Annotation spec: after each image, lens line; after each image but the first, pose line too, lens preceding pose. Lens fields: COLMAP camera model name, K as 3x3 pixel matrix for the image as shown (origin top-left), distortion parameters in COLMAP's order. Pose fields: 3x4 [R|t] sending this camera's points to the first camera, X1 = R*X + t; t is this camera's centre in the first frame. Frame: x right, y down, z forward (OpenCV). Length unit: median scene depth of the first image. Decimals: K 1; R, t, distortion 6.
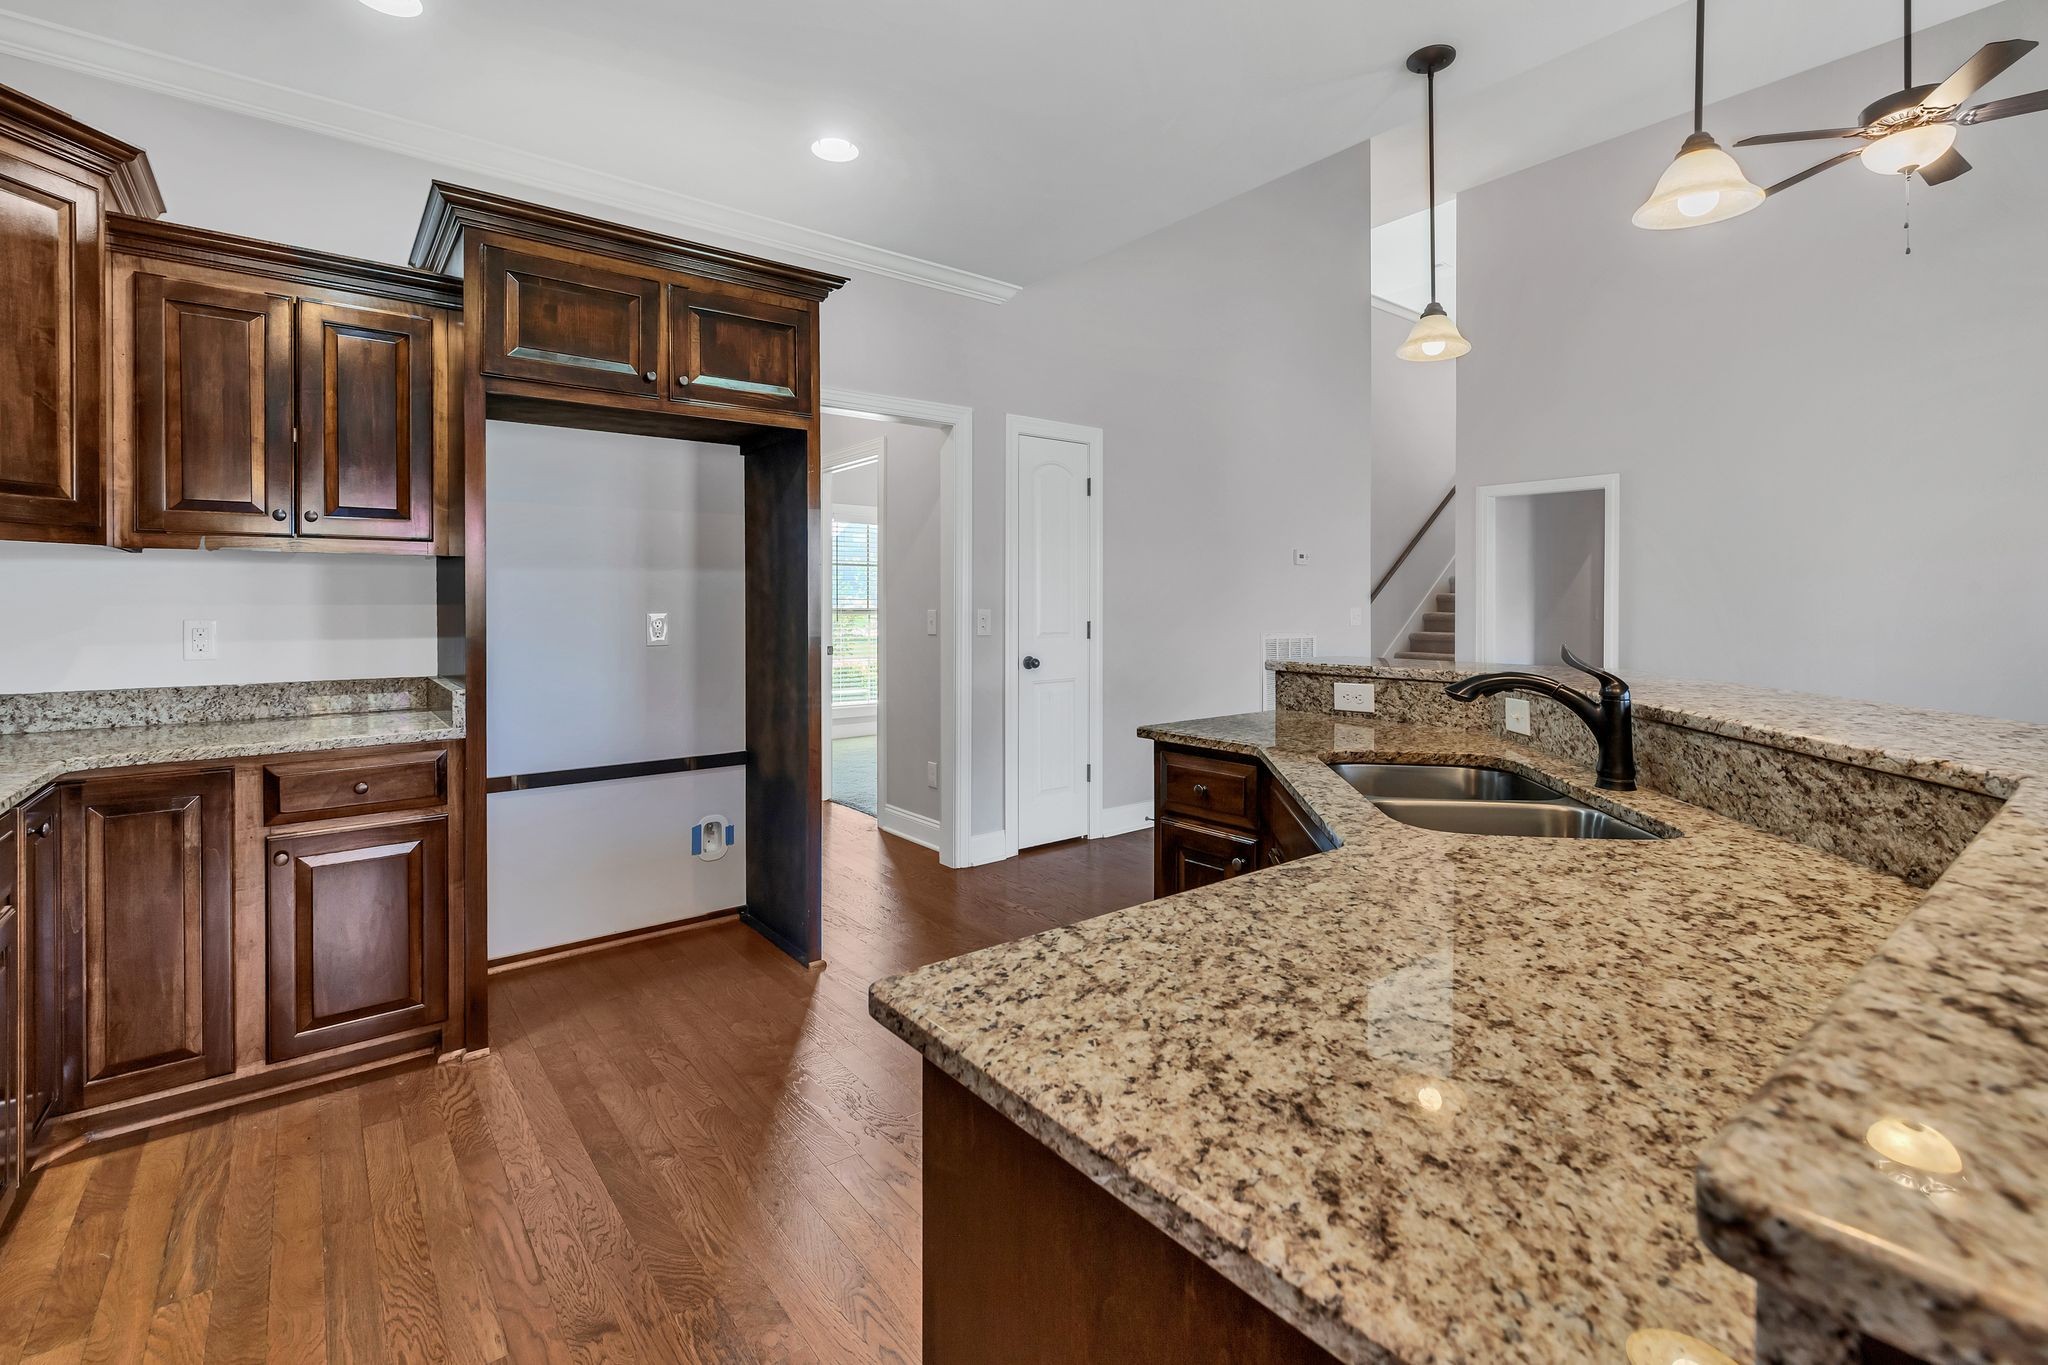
lens RADIAL K [[898.2, 0, 1025.3], [0, 898.2, 603.9], [0, 0, 1]] dist [0.000668, 0.000107]
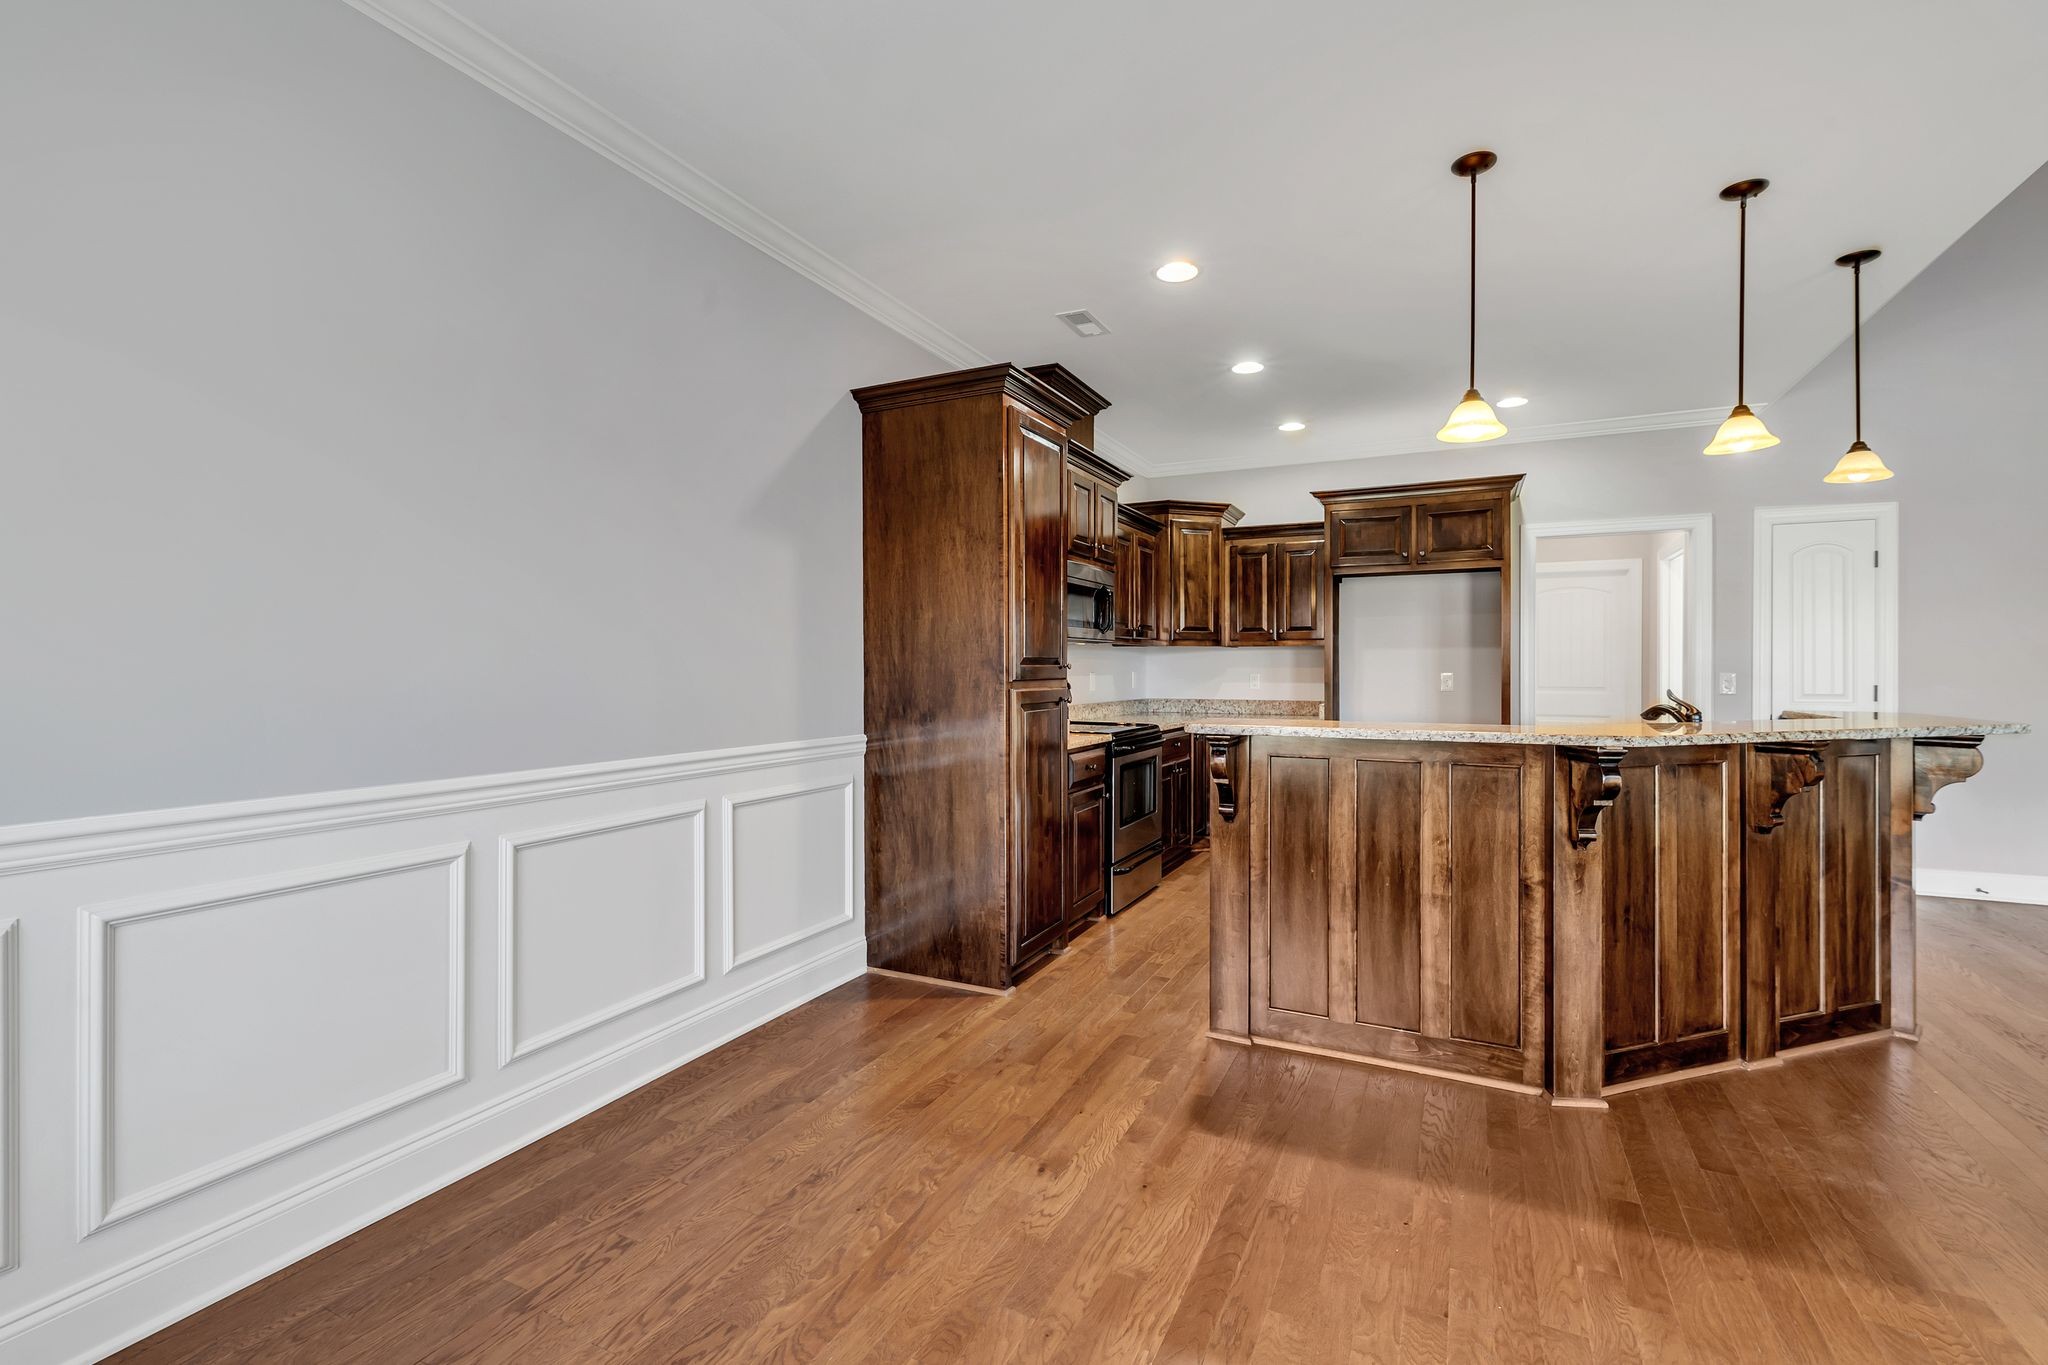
lens RADIAL K [[922.5, 0, 1029.5], [0, 922.5, 662.1], [0, 0, 1]] dist [0.000057, 0.000108]
pose [[0.434649, -0.002919, -0.900595, 1.265077], [-0.004853, 0.999973, -0.005584, 0.003071], [0.900587, 0.006798, 0.434623, -0.766613]]
